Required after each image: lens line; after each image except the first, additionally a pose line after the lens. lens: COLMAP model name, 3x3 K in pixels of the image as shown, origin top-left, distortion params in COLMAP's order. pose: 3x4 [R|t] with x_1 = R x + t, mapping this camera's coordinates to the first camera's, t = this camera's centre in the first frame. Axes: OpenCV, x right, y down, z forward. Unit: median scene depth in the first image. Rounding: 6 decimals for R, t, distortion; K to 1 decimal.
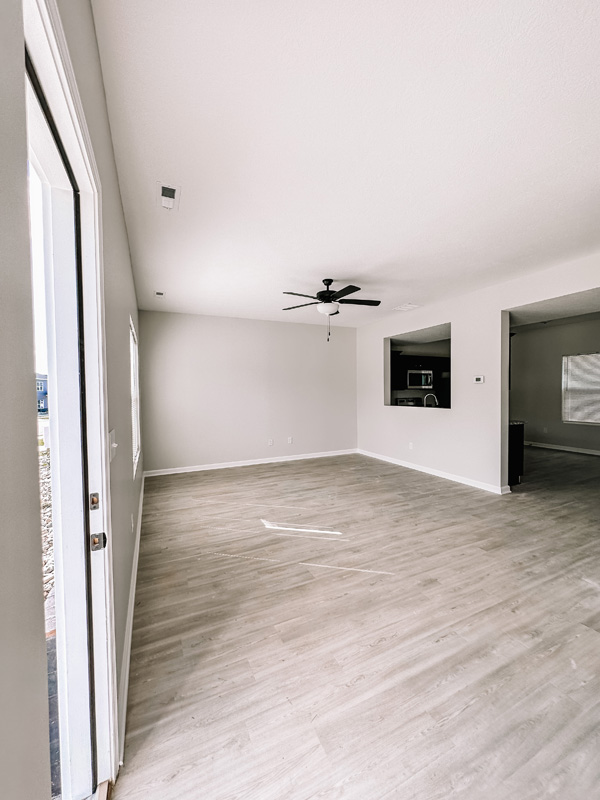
lens RADIAL K [[320.6, 0, 300.0], [0, 320.6, 400.0], [0, 0, 1]] dist [-0.001865, 0.000085]
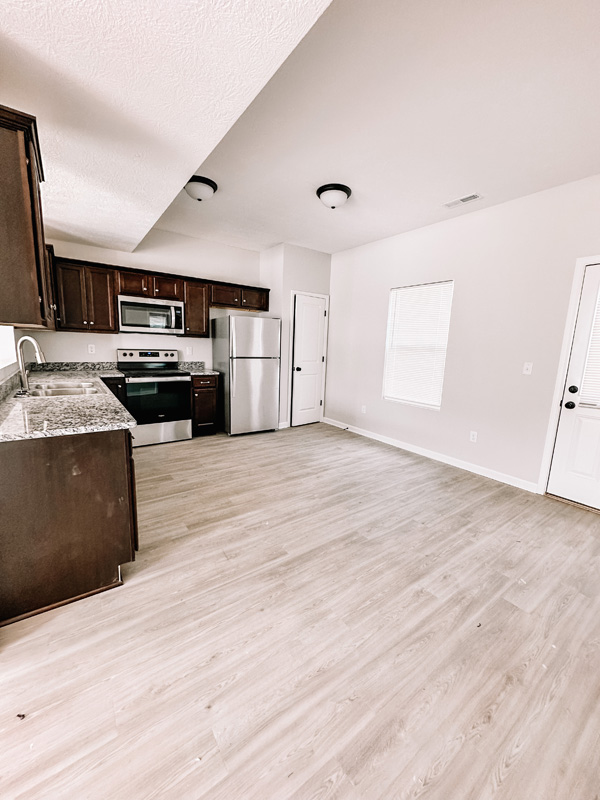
lens RADIAL K [[320.6, 0, 300.0], [0, 320.6, 400.0], [0, 0, 1]] dist [-0.001865, 0.000085]
pose [[0.981113, 0.014716, 0.192876, 1.173012], [-0.041647, 0.989788, 0.136326, -0.014966], [-0.188900, -0.141784, 0.971707, 0.905102]]
